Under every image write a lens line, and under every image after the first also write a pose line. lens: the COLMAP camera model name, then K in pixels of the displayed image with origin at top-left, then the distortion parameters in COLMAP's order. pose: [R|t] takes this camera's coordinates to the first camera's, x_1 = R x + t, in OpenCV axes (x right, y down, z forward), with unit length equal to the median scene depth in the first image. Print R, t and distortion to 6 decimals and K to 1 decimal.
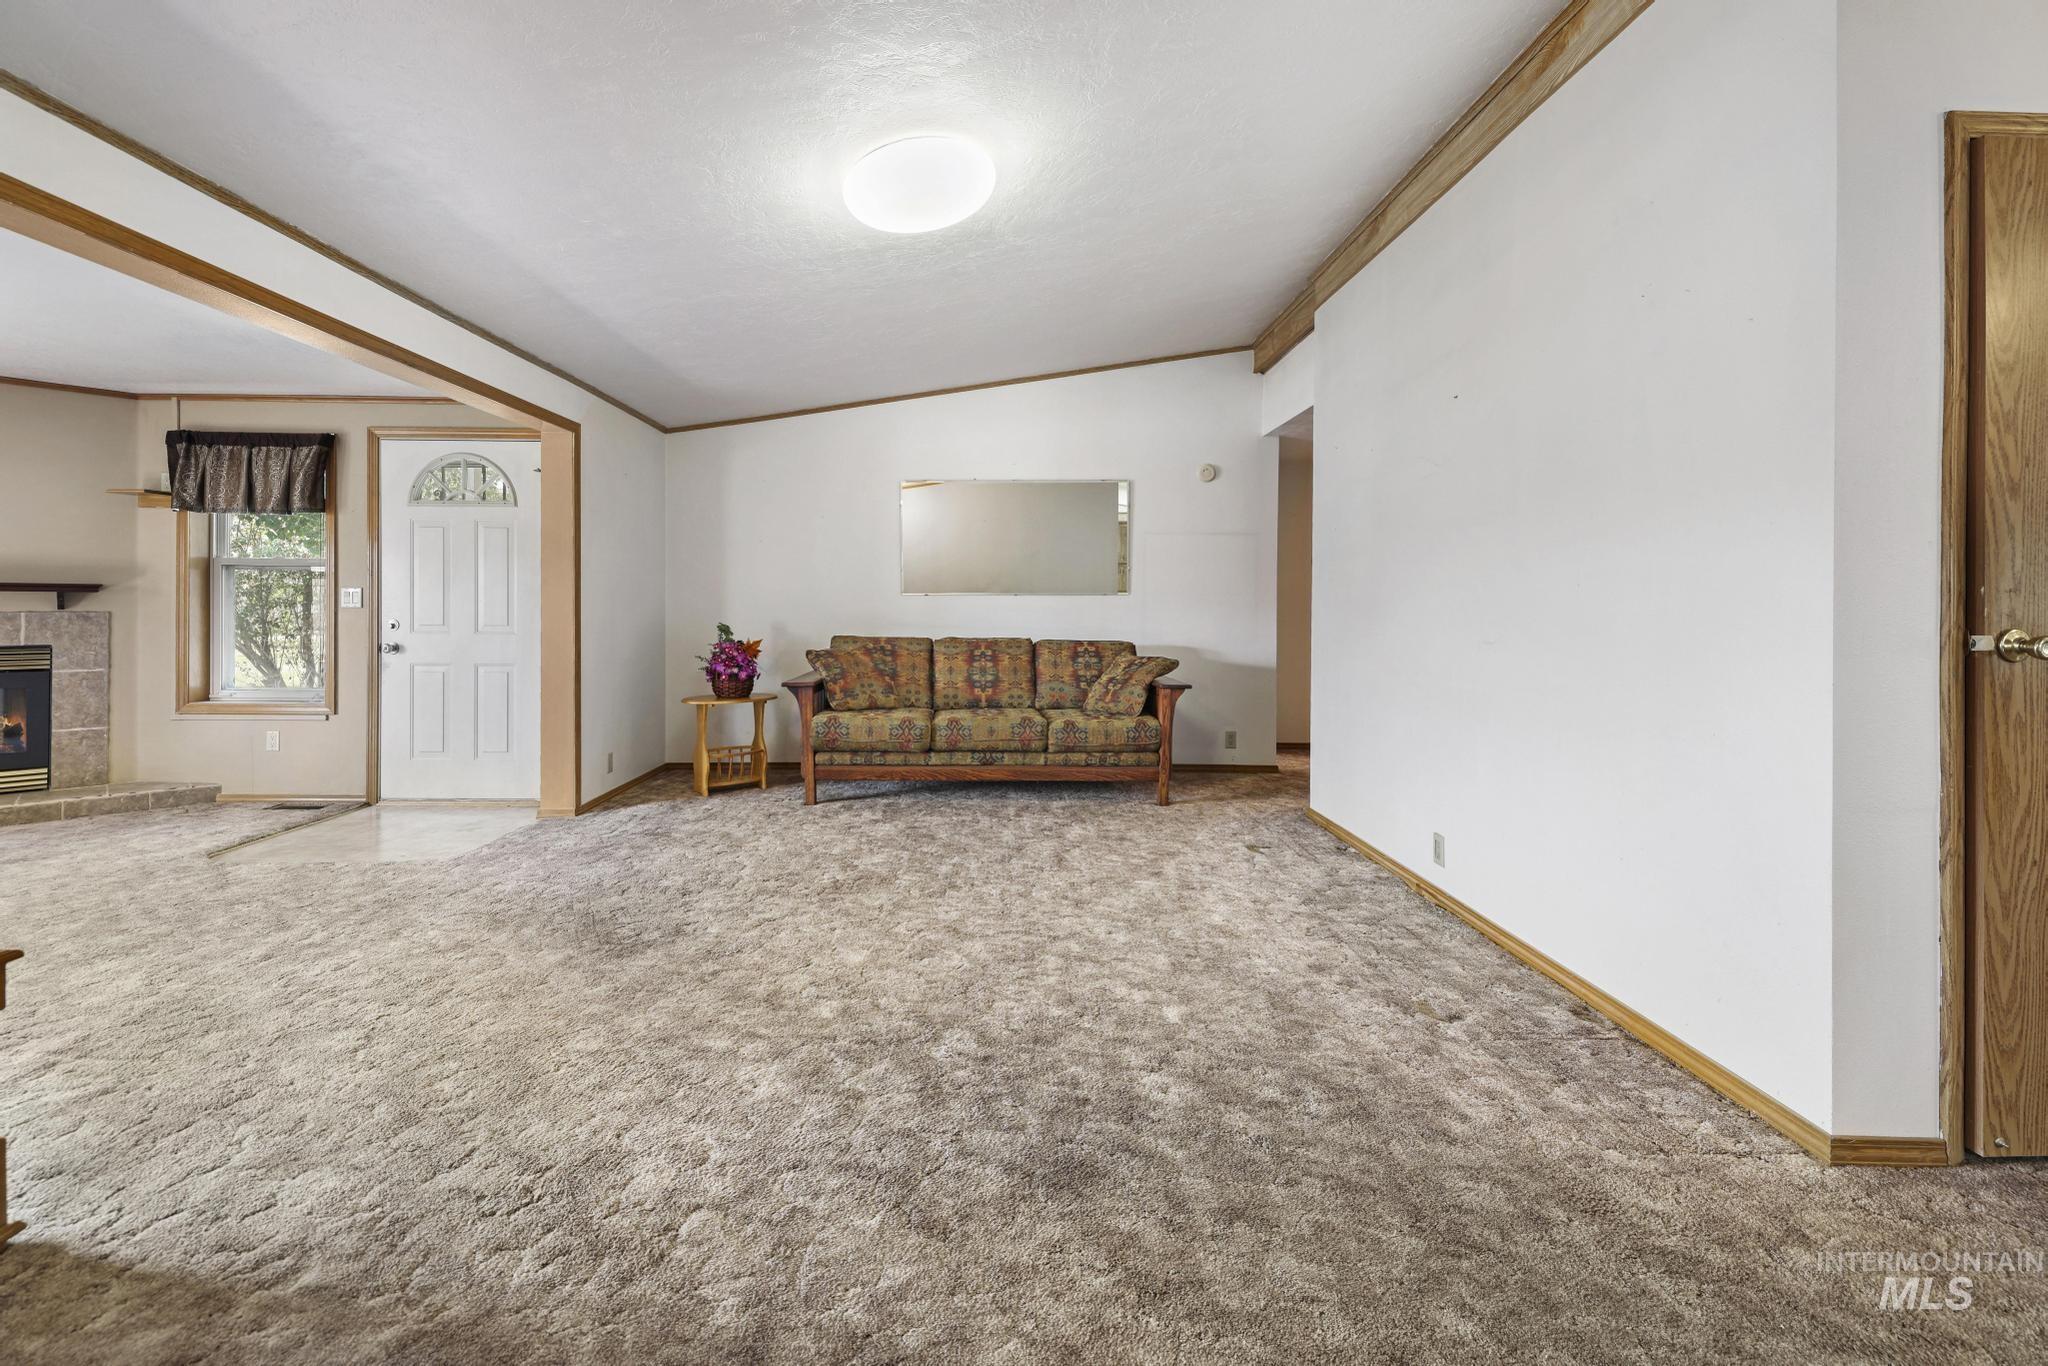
lens RADIAL K [[861.8, 0, 995.7], [0, 861.8, 612.7], [0, 0, 1]] dist [0.008910, -0.000265]
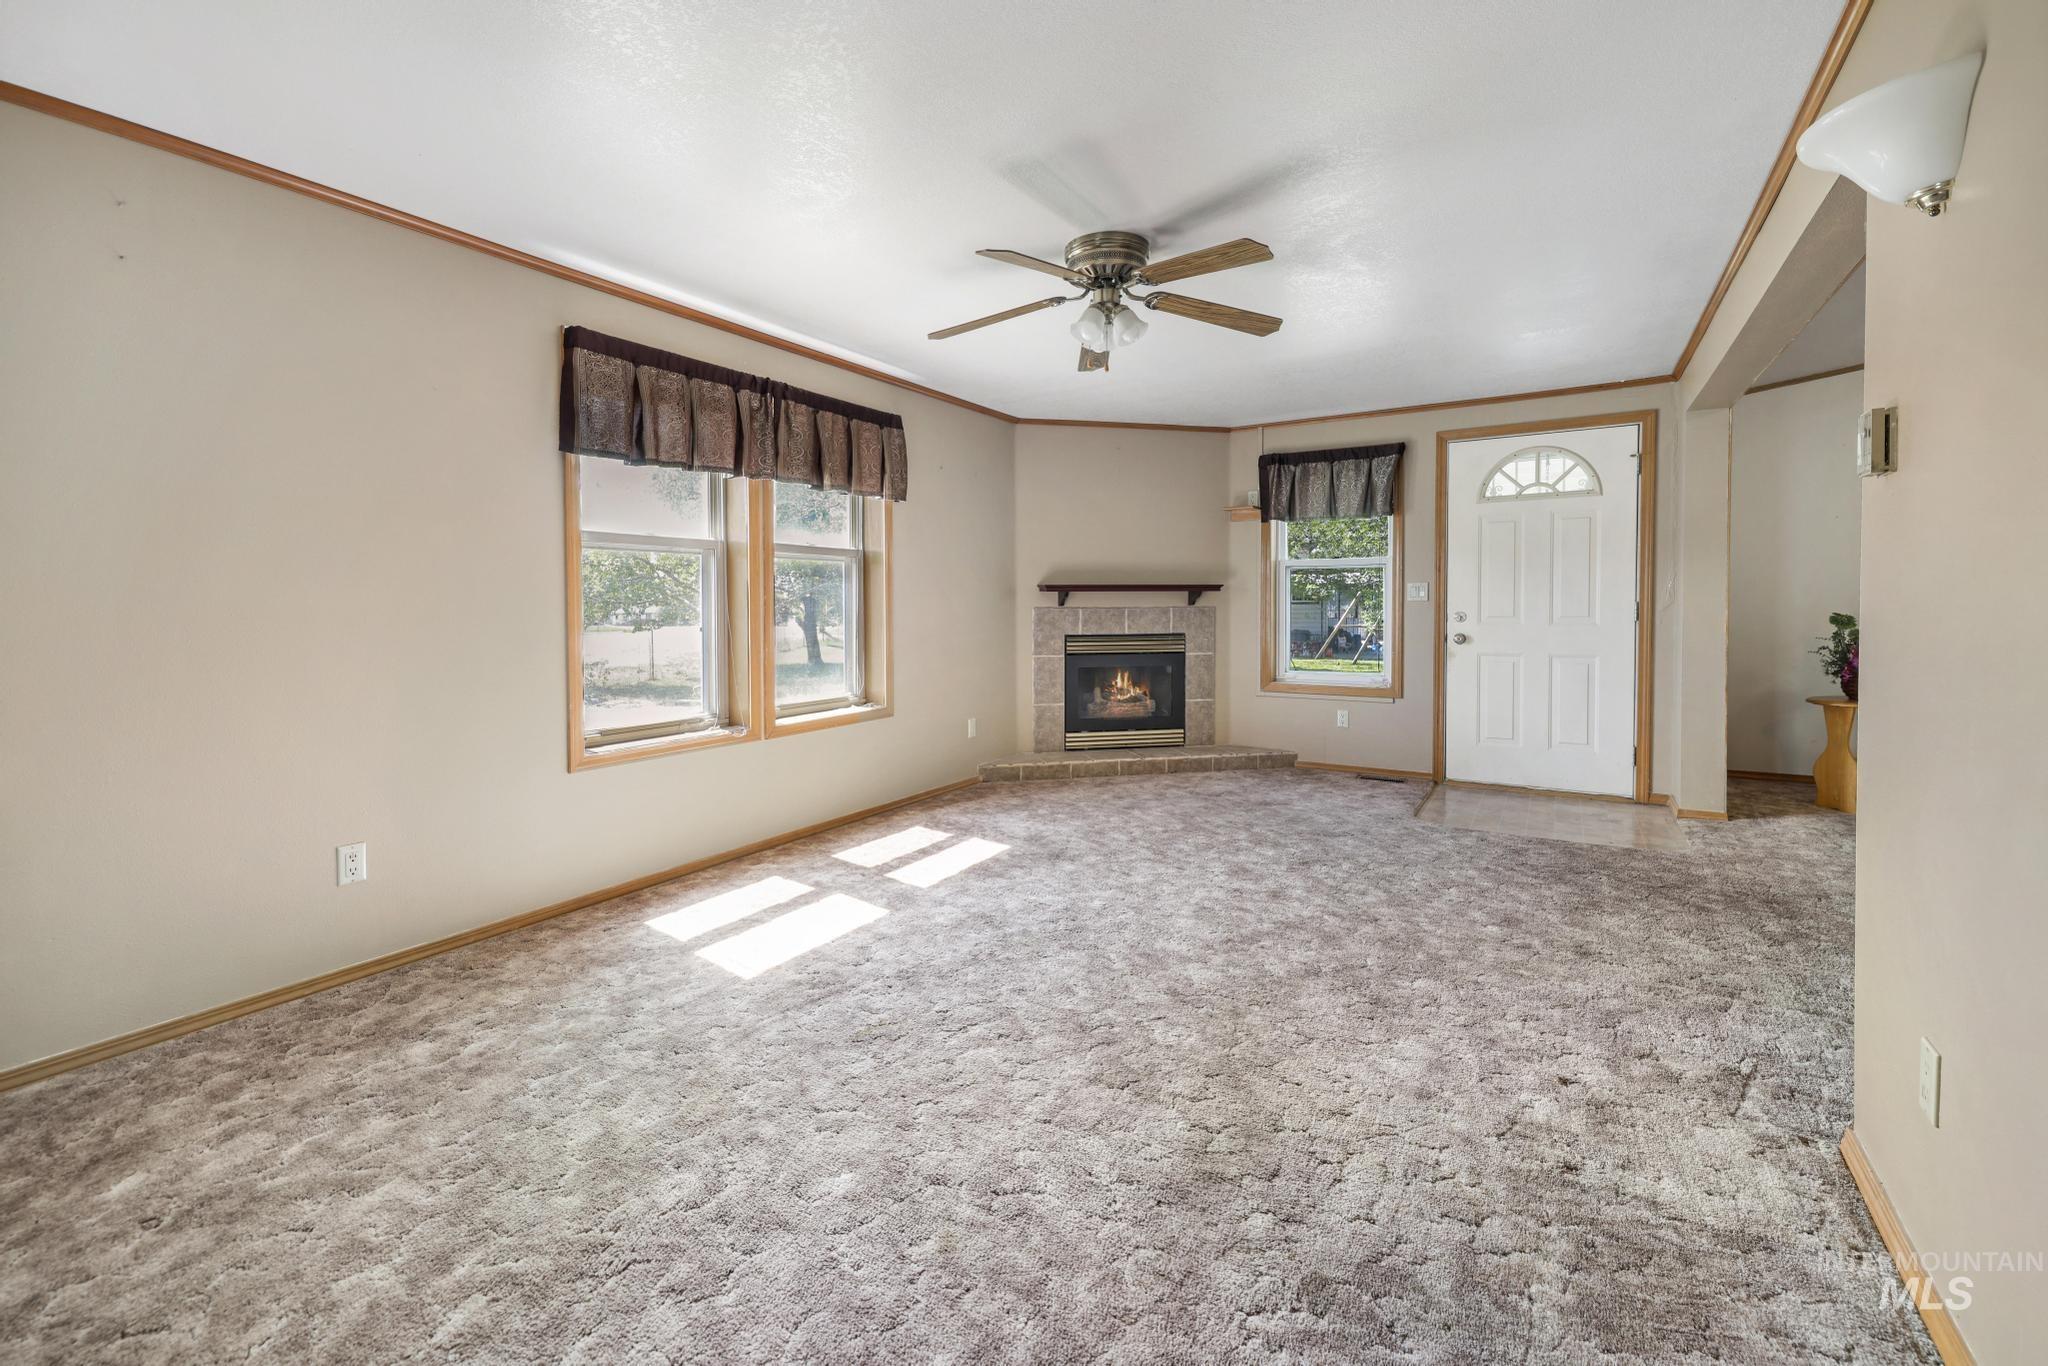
lens RADIAL K [[868.0, 0, 1024.1], [0, 868.0, 618.3], [0, 0, 1]] dist [0.012103, 0.010592]
pose [[0.850847, -0.001894, -0.525410, -0.610439], [0.010406, 0.999858, 0.013248, -0.003635], [0.525310, -0.016739, 0.850746, -0.199979]]
